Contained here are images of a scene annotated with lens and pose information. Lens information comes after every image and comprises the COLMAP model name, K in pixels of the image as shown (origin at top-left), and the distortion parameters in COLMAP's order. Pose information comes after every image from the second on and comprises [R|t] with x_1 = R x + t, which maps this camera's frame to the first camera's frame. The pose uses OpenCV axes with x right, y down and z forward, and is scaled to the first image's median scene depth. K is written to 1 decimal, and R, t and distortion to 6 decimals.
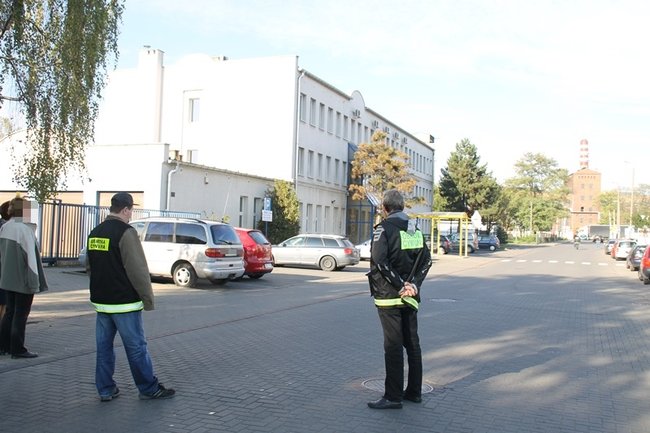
lens RADIAL K [[641.9, 0, 322.5], [0, 641.9, 212.2], [0, 0, 1]] dist [-0.069083, 0.000000]
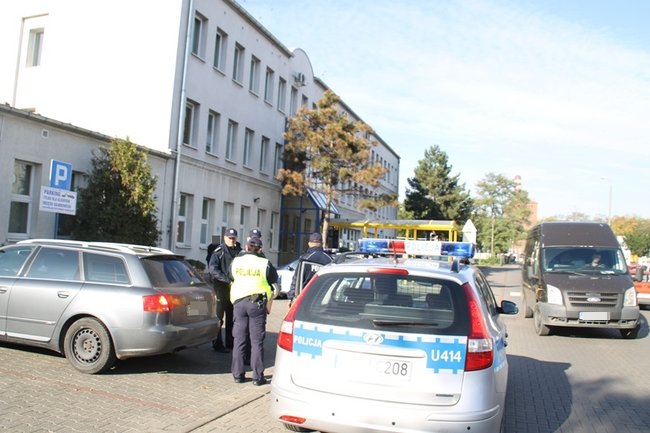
lens RADIAL K [[547.8, 0, 324.3], [0, 547.8, 207.7], [0, 0, 1]] dist [-0.161408, 0.109201]
pose [[0.998352, 0.021236, 0.053320, 0.050527], [-0.018546, 0.998555, -0.050444, 0.016300], [-0.054314, 0.049372, 0.997303, 0.404550]]
